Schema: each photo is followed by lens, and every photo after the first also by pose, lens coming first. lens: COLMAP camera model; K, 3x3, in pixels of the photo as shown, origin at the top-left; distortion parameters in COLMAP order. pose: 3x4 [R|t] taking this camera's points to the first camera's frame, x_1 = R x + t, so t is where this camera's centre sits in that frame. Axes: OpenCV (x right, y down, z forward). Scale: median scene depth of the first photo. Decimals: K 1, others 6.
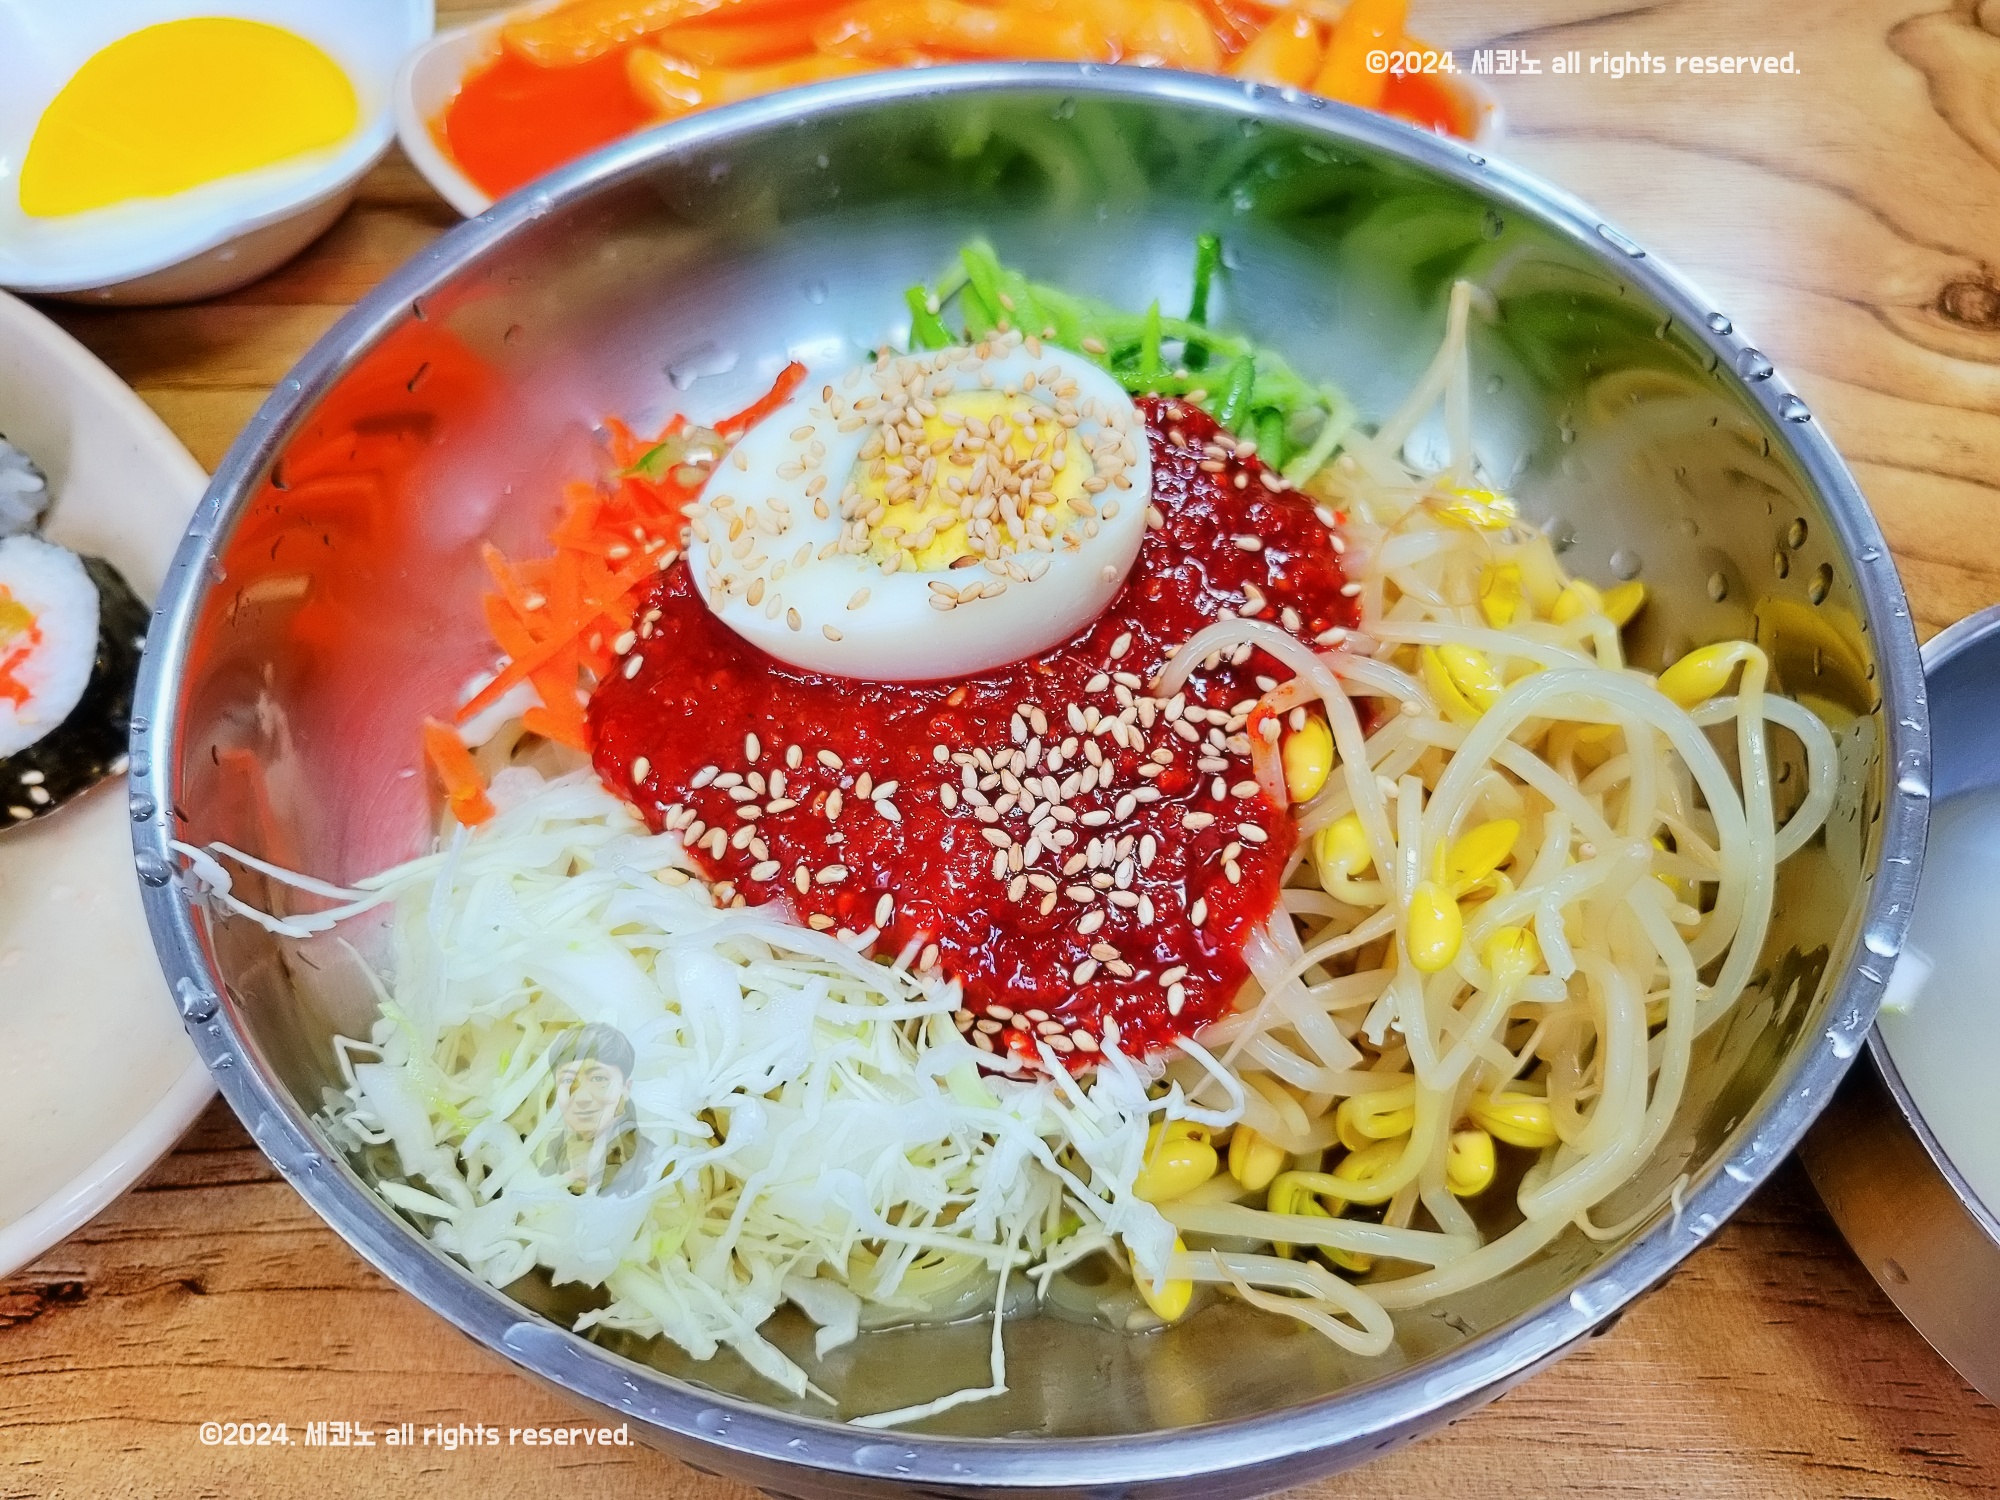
lens RADIAL K [[1533.1, 0, 1009.2], [0, 1533.1, 793.3], [0, 0, 1]] dist [-0.039167, 0.027702]
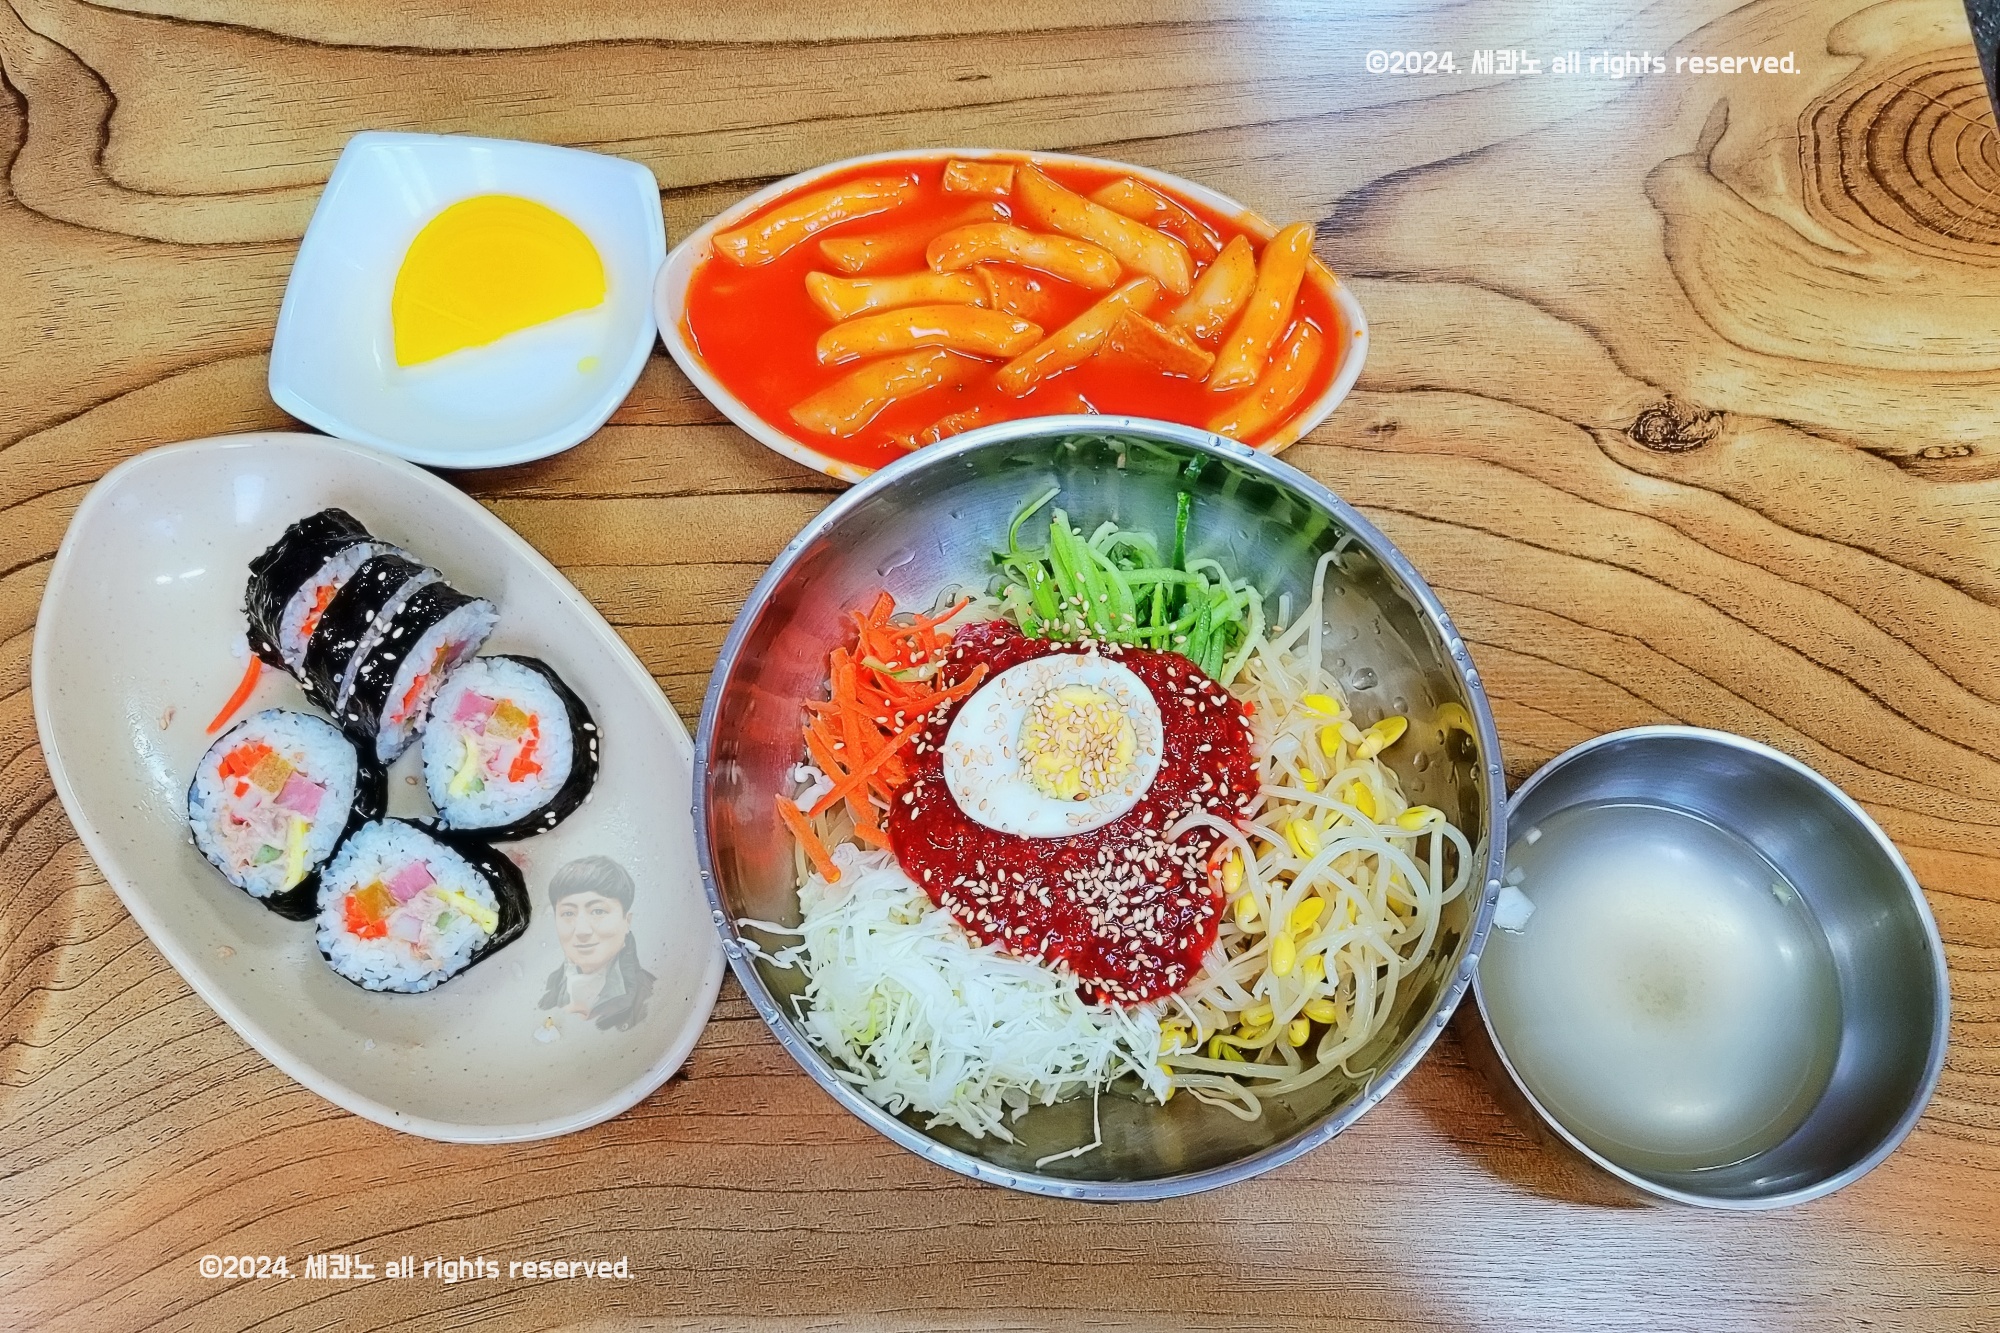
lens RADIAL K [[1527.8, 0, 1000.0], [0, 1527.8, 666.5], [0, 0, 1]] dist [-0.006994, -0.003344]
pose [[0.998990, -0.014594, 0.042486, -0.232235], [0.004732, 0.974681, 0.223552, -0.813050], [-0.044672, -0.223125, 0.973766, -1.086248]]
